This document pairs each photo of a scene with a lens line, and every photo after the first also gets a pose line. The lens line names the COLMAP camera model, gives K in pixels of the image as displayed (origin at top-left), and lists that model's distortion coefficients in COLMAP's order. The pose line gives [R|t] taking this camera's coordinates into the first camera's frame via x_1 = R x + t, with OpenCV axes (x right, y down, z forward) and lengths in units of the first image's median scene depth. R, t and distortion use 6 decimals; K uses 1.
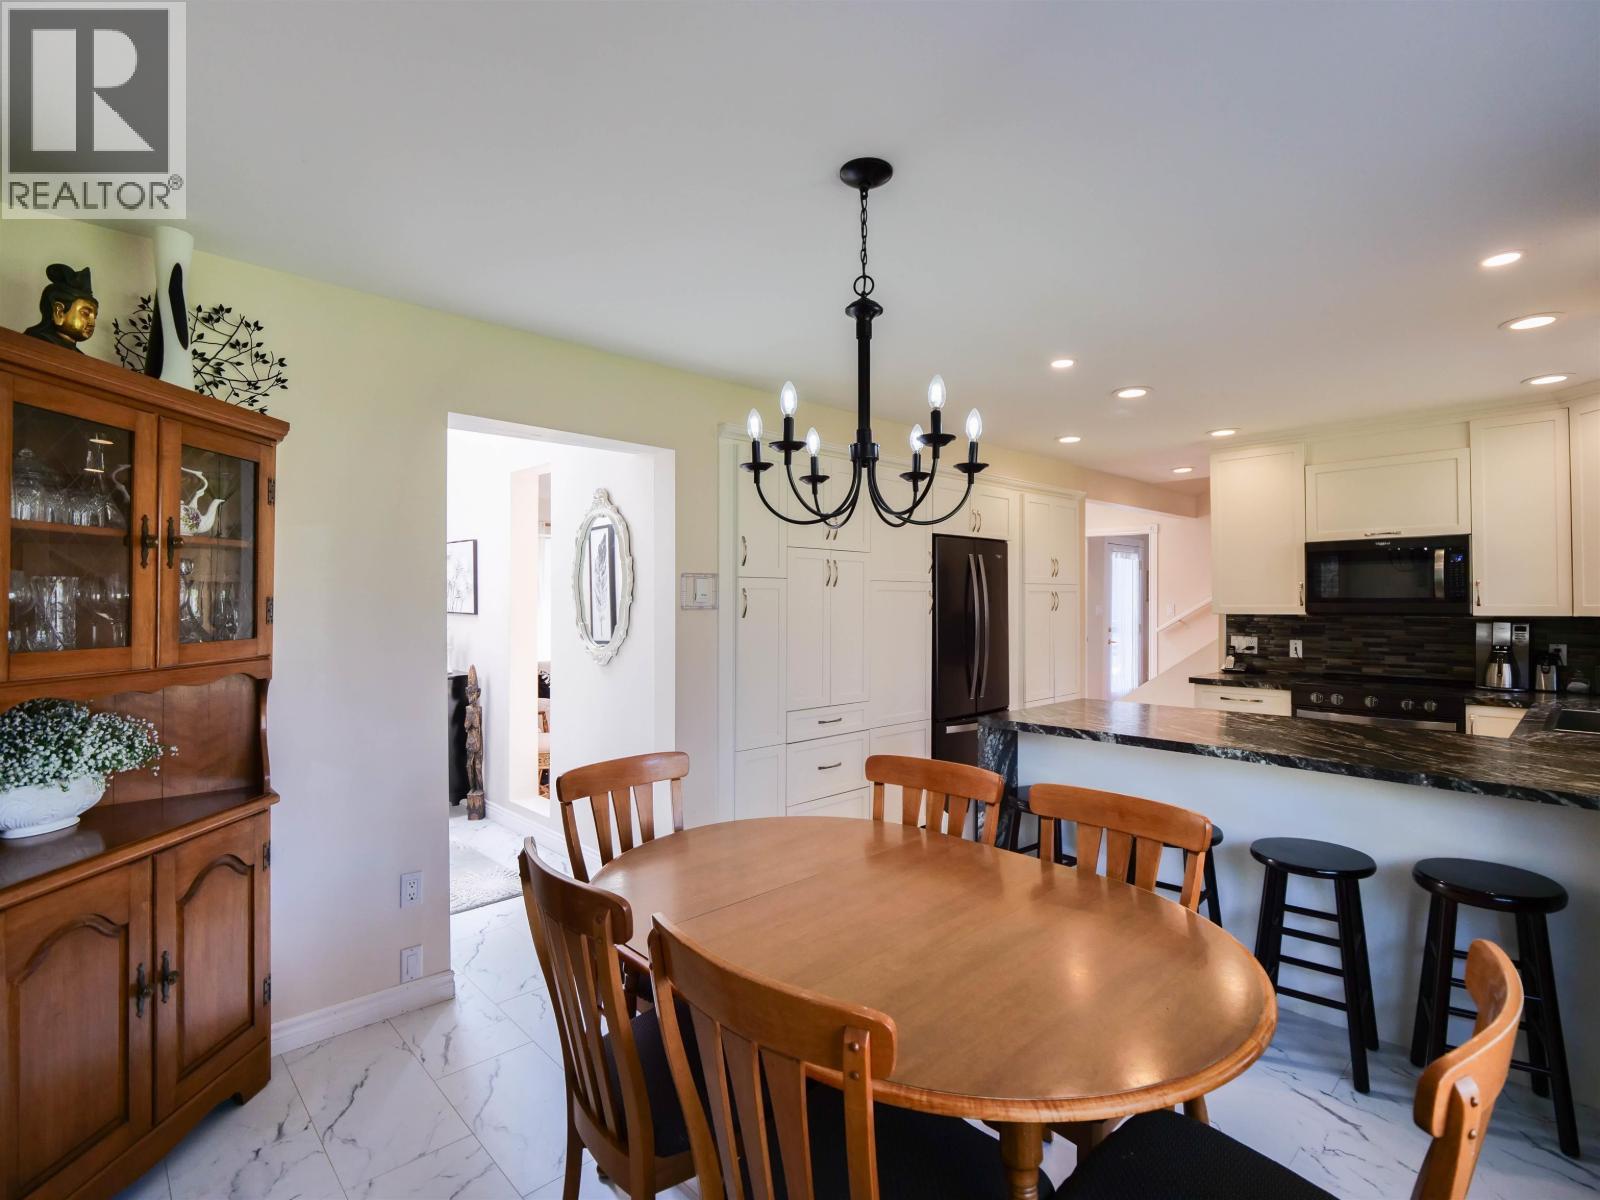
lens RADIAL K [[781.5, 0, 800.0], [0, 781.5, 600.0], [0, 0, 1]] dist [-0.000970, -0.000302]
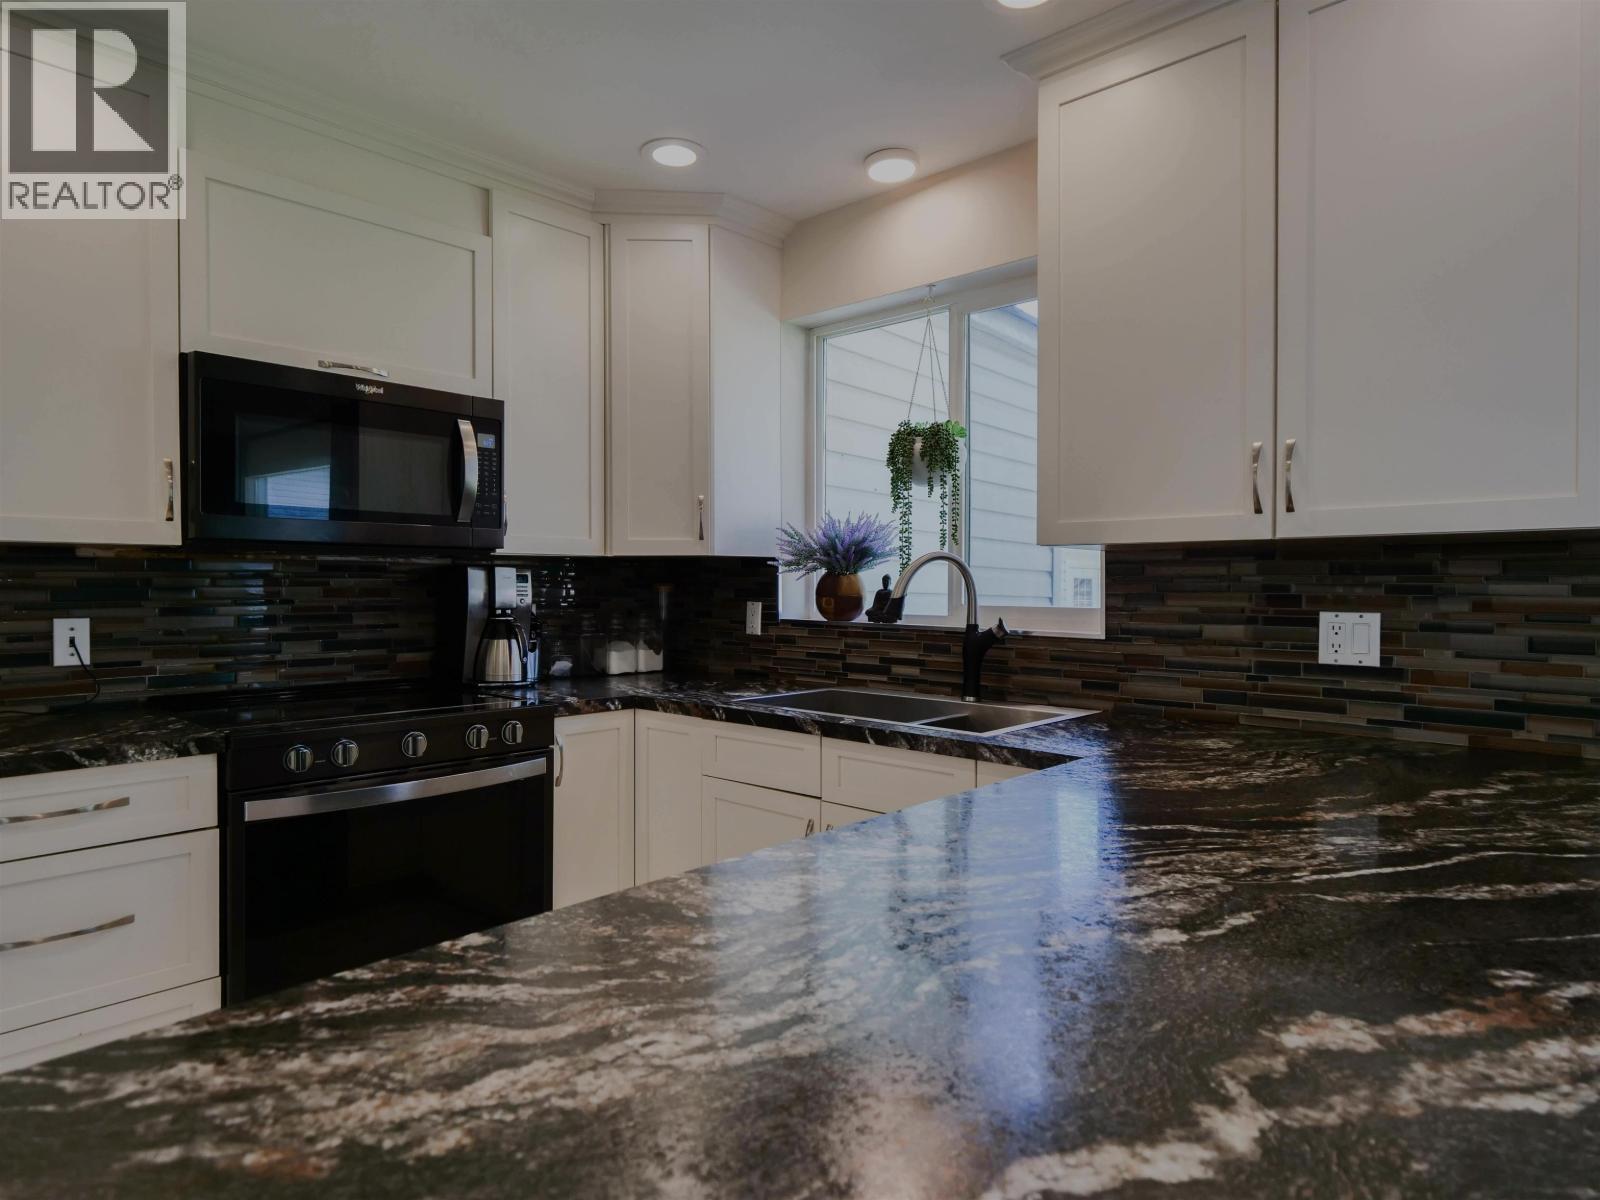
lens RADIAL K [[928.9, 0, 789.9], [0, 928.9, 600.5], [0, 0, 1]] dist [0.000226, -0.000205]
pose [[-0.063583, -0.010392, 0.997922, 0.188198], [-0.001446, 0.999946, 0.010321, 0.040989], [-0.997976, -0.000786, -0.063595, 0.748899]]
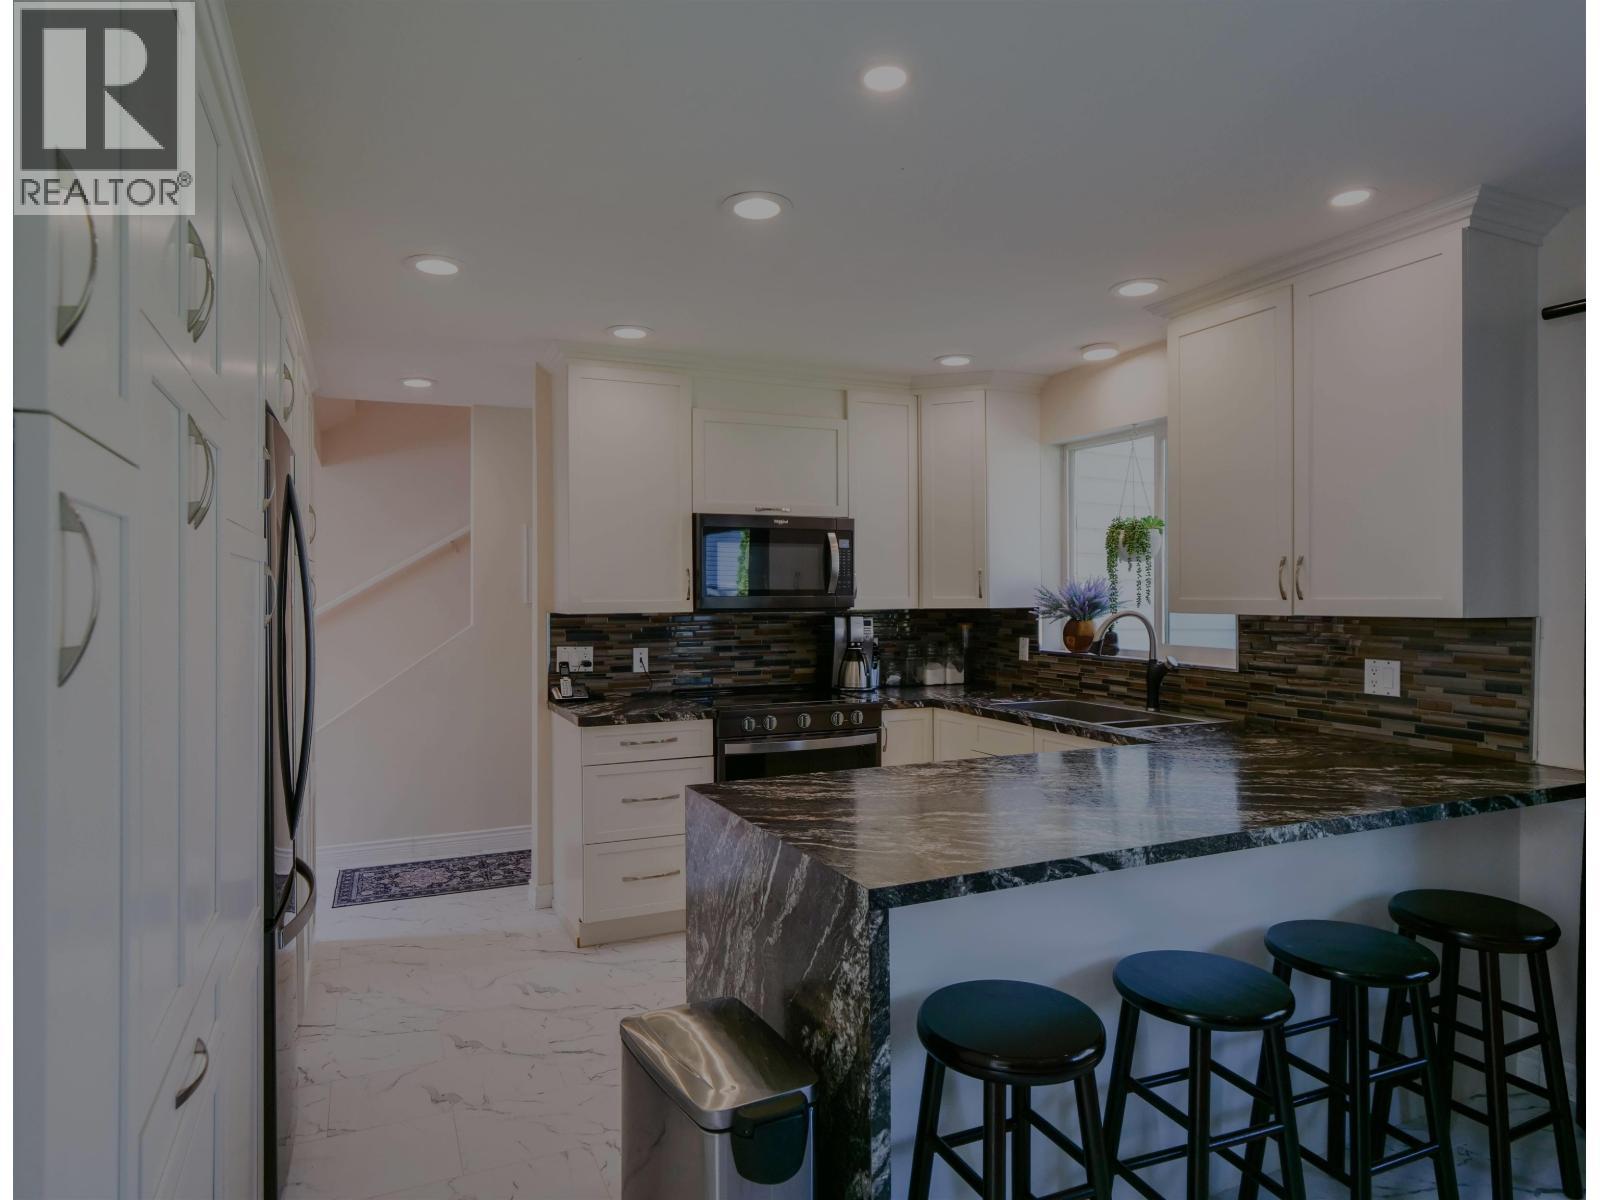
lens RADIAL K [[944.5, 0, 800.0], [0, 944.5, 600.0], [0, 0, 1]] dist [-0.000751, 0.000507]
pose [[0.321713, -0.003069, 0.946832, -0.154928], [0.002498, 0.999994, 0.002392, 0.005764], [-0.946834, 0.001596, 0.321718, 0.632456]]
